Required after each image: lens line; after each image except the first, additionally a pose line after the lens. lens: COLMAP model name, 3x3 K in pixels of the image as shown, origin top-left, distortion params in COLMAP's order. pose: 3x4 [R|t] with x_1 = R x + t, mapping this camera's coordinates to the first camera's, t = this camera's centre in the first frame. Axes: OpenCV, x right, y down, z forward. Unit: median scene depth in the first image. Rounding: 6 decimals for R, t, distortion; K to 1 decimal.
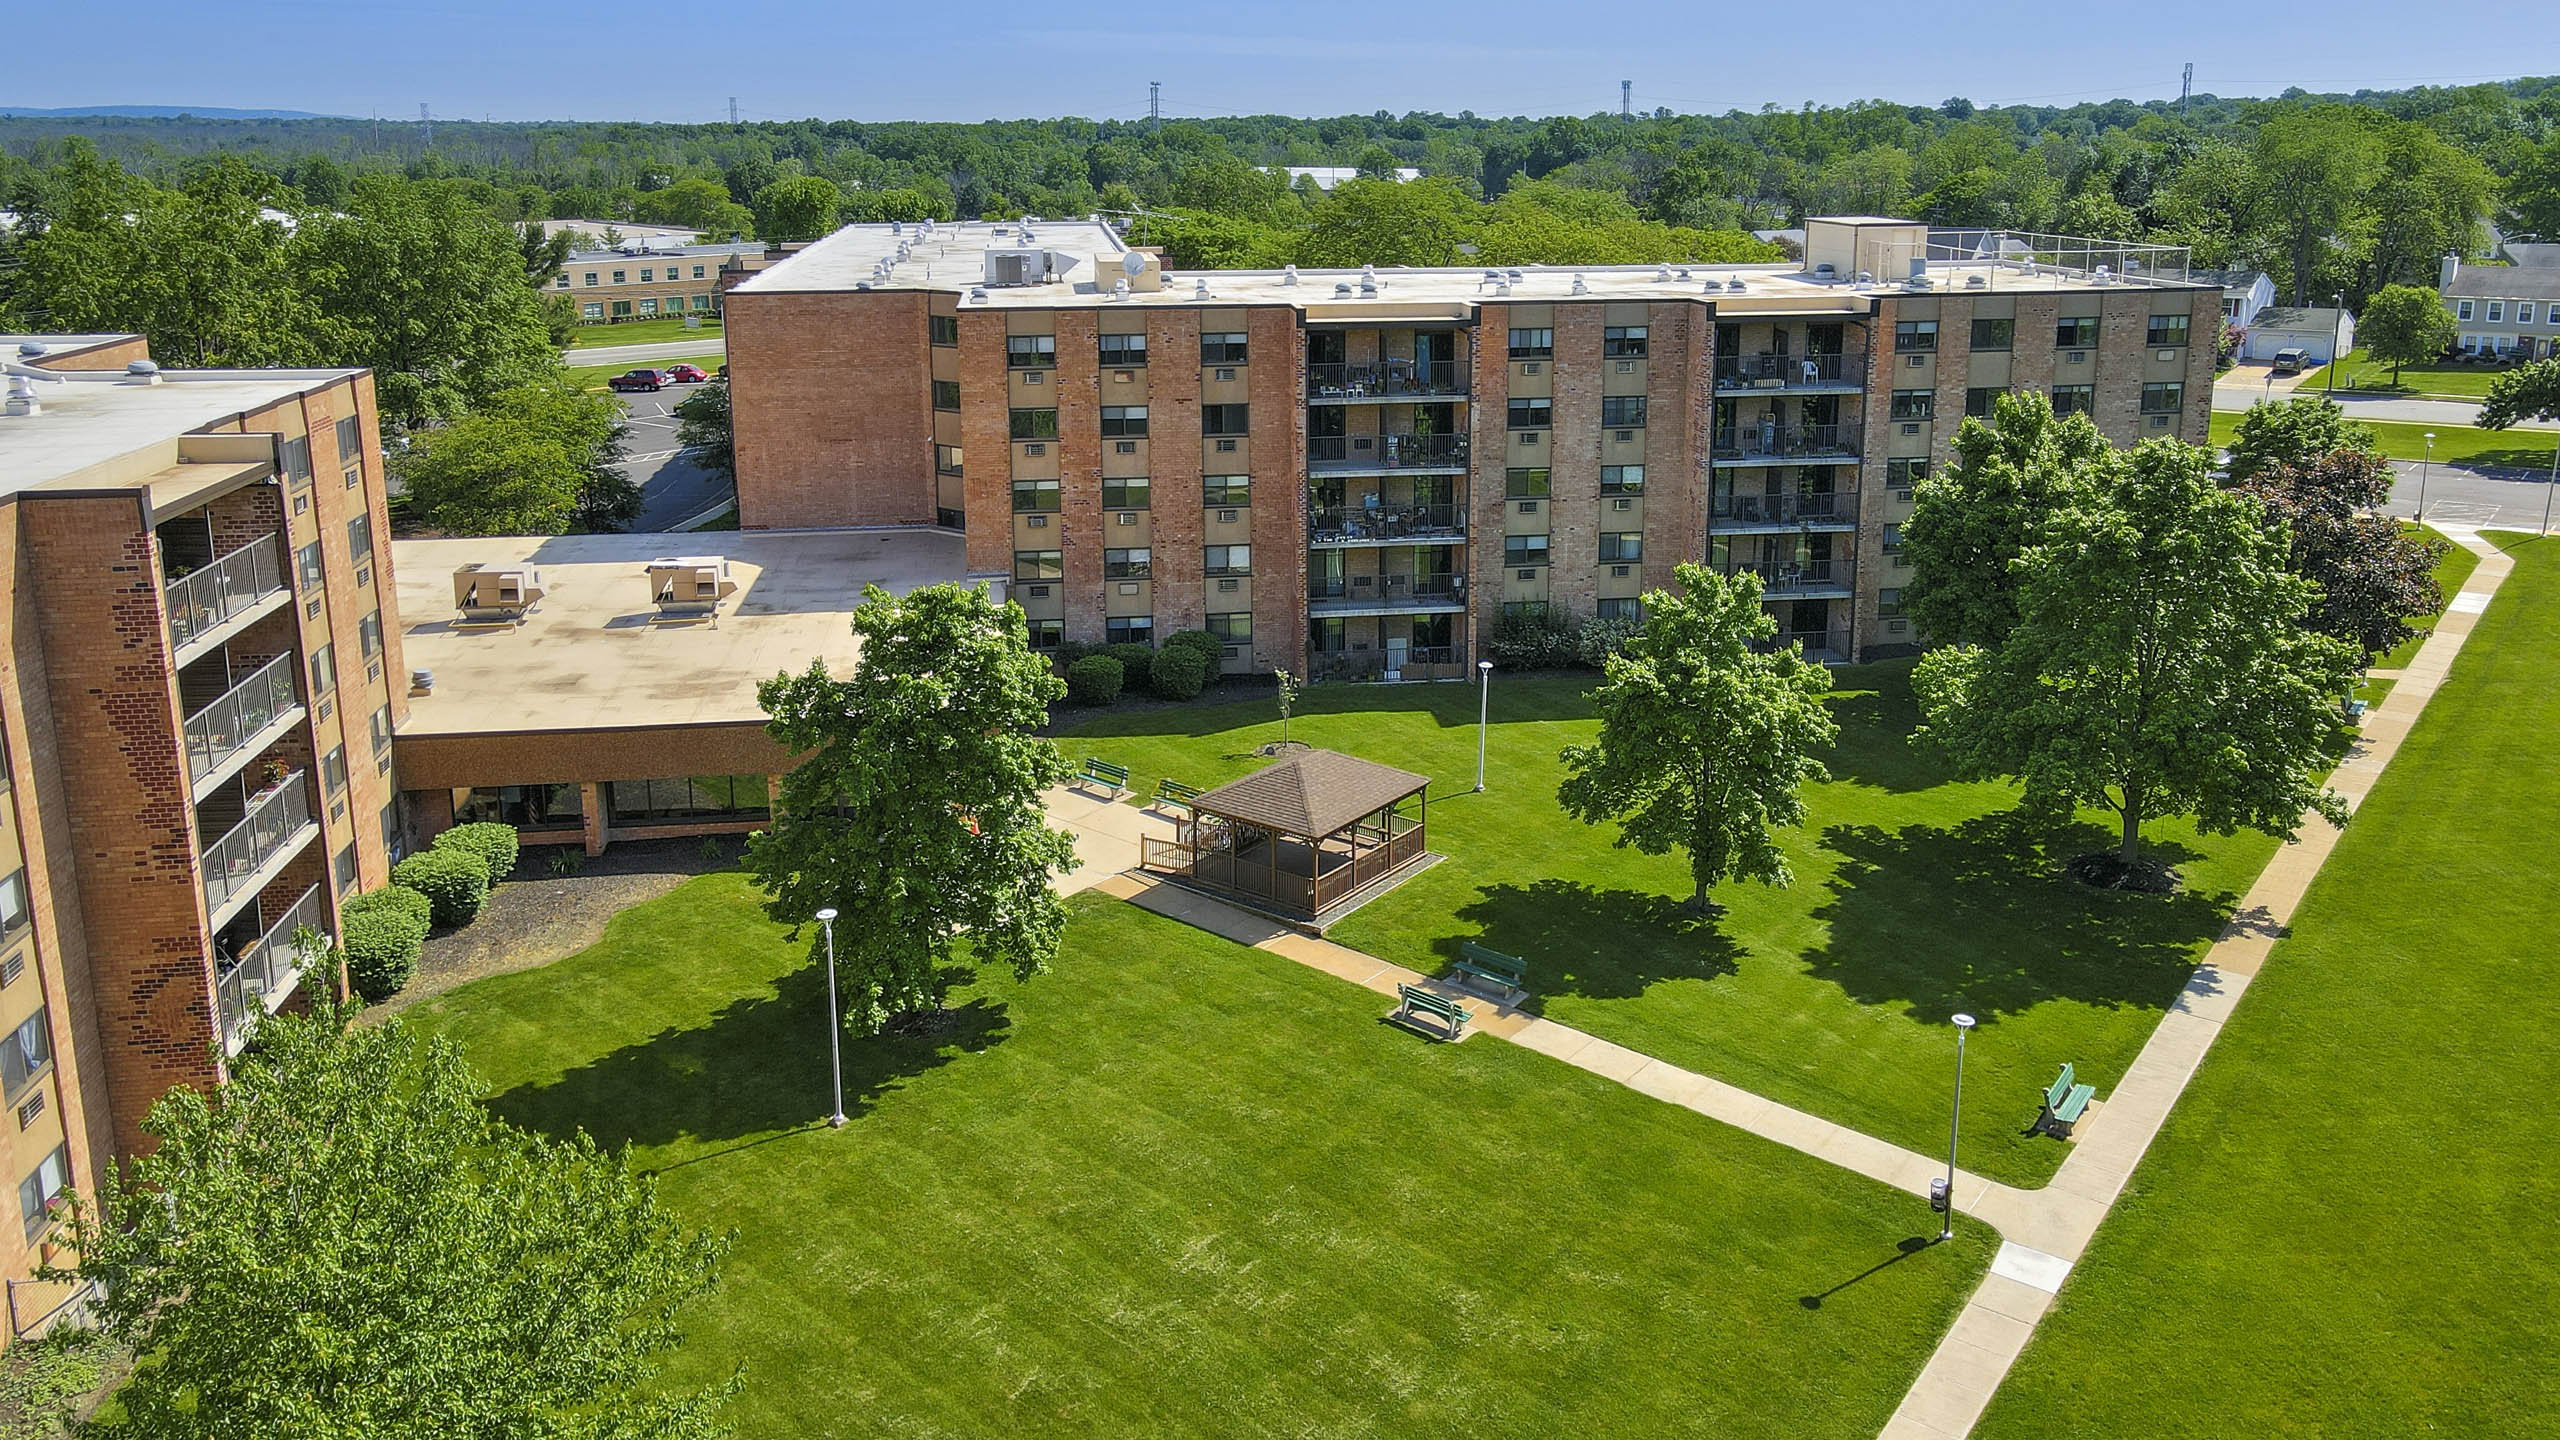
lens RADIAL K [[1893.8, 0, 1284.6], [0, 1893.8, 614.7], [0, 0, 1]] dist [0.002234, 0.082263]
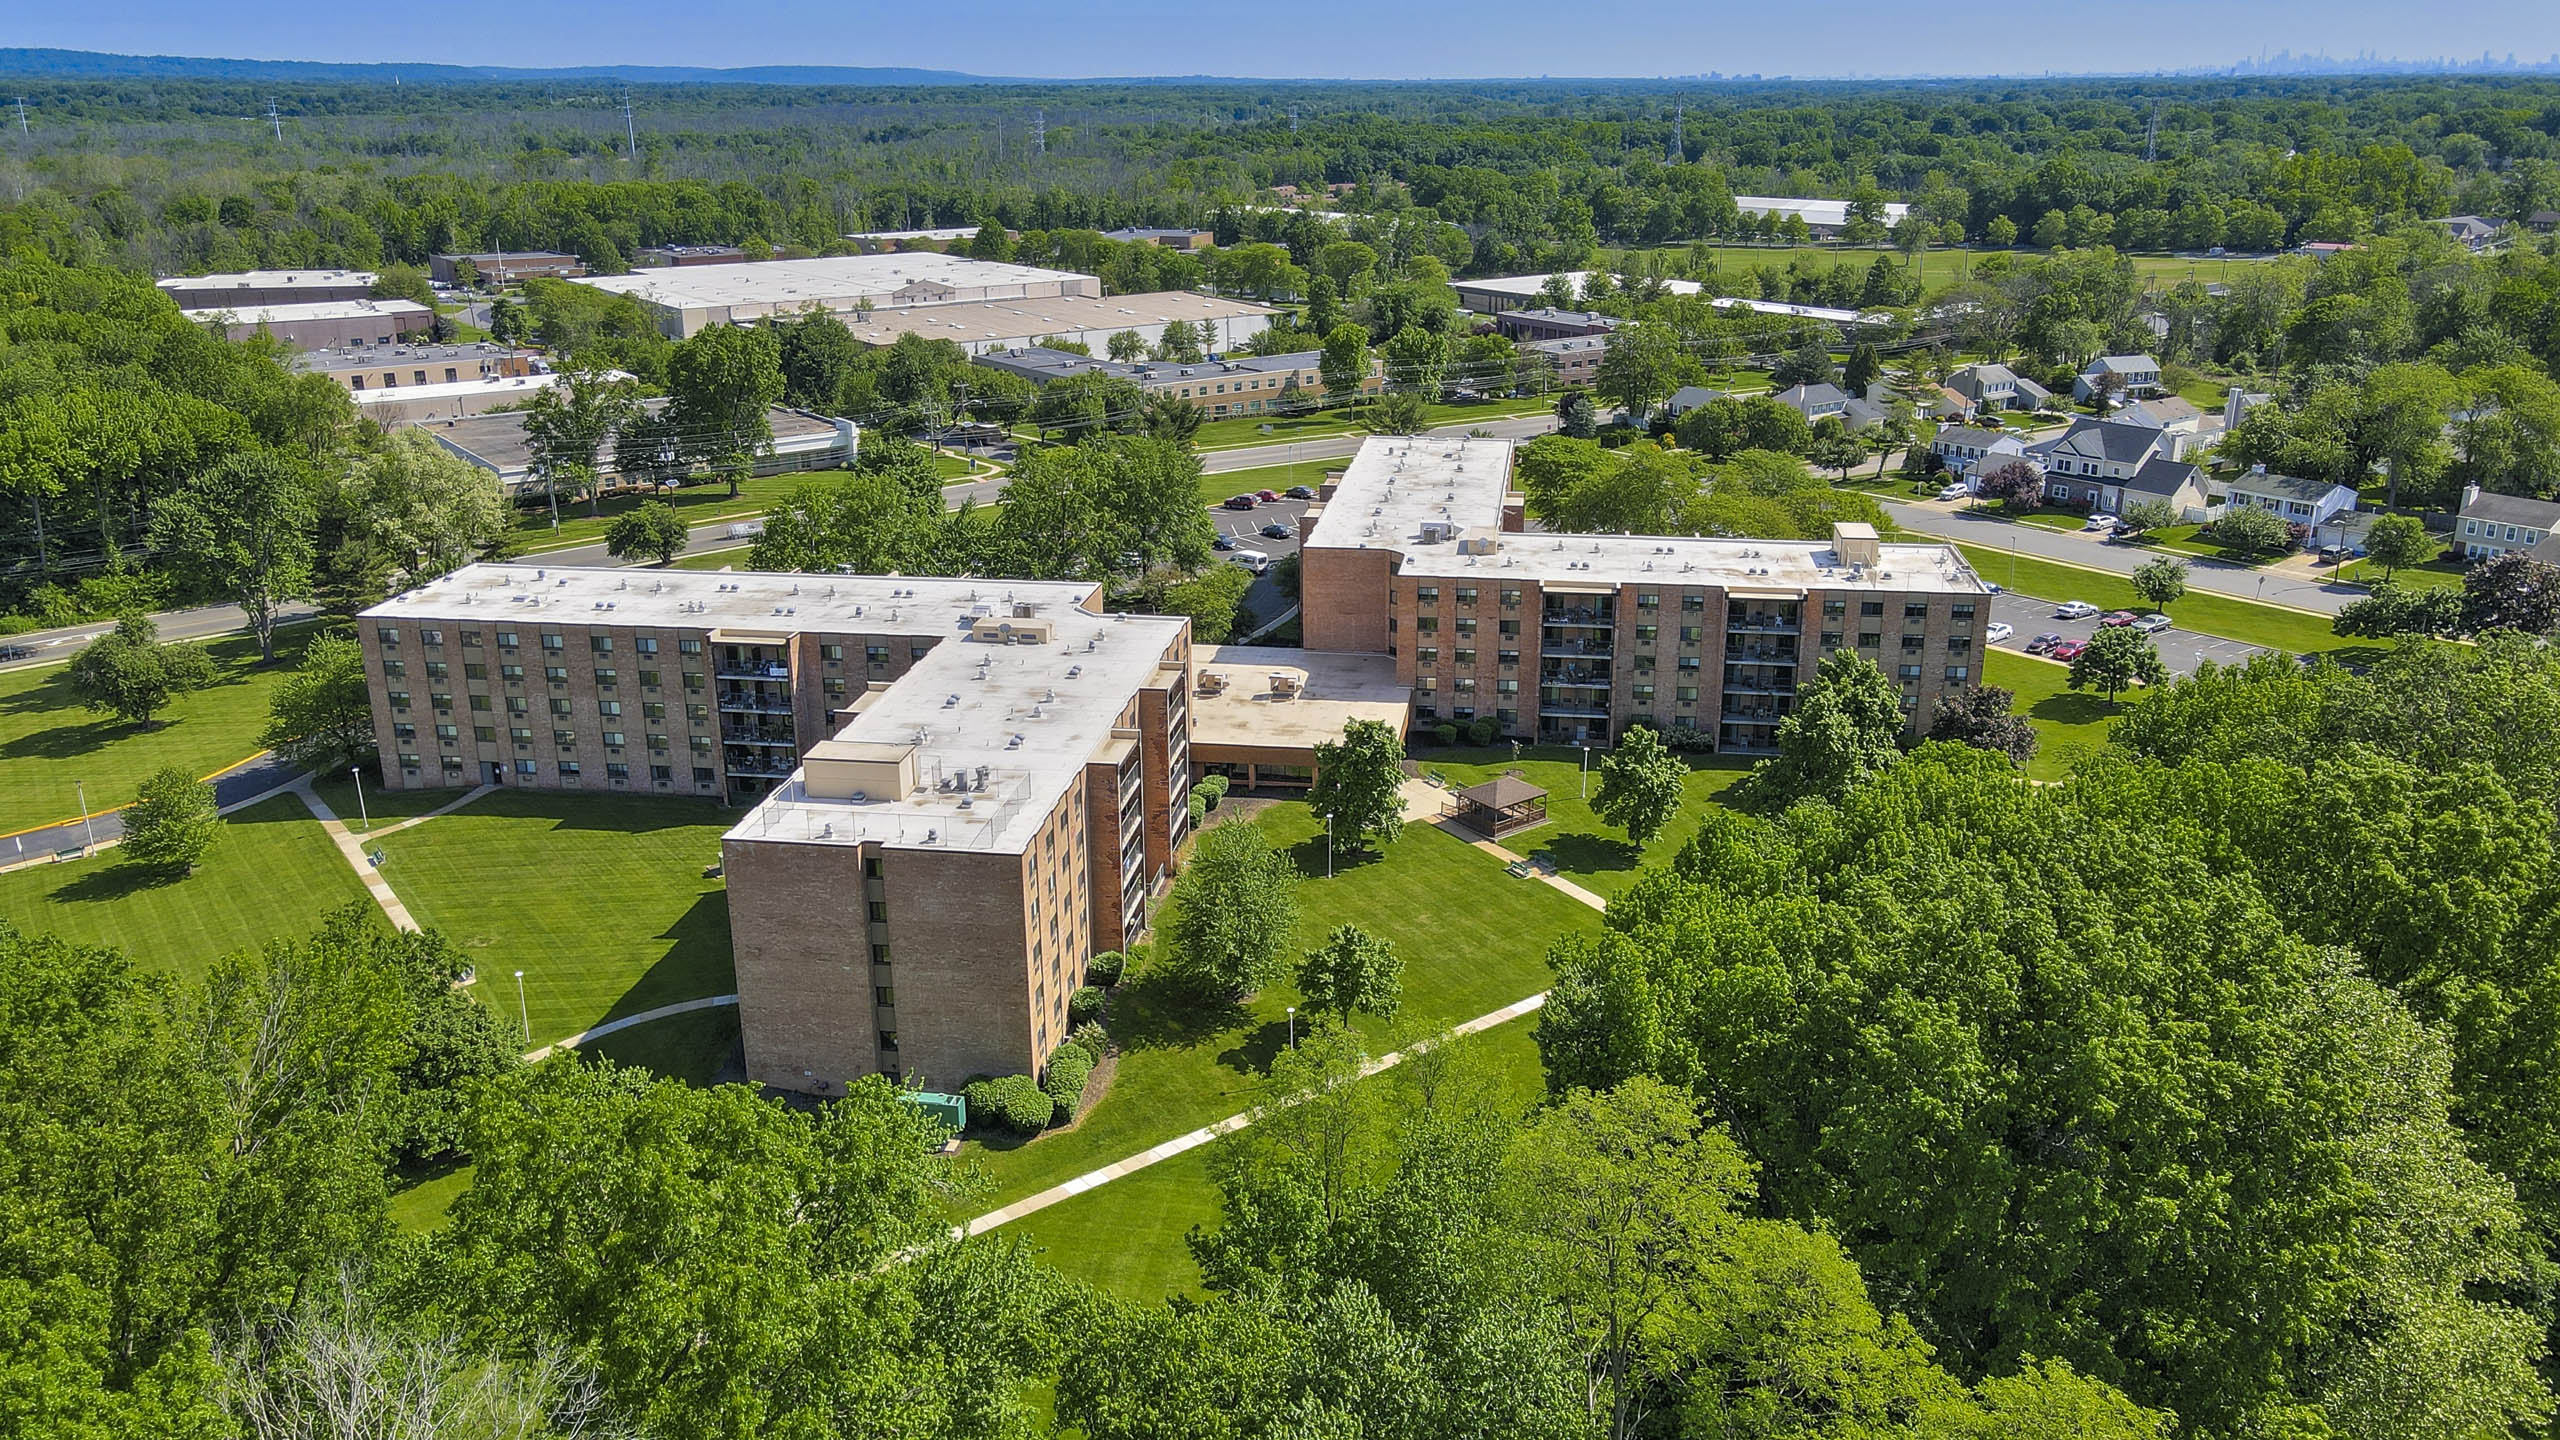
lens RADIAL K [[1893.8, 0, 1284.6], [0, 1893.8, 614.7], [0, 0, 1]] dist [0.002234, 0.082263]
pose [[0.961887, 0.073110, -0.263492, 0.361512], [-0.066613, 0.997216, 0.033519, -0.204652], [0.265209, -0.014690, 0.964079, -1.507982]]
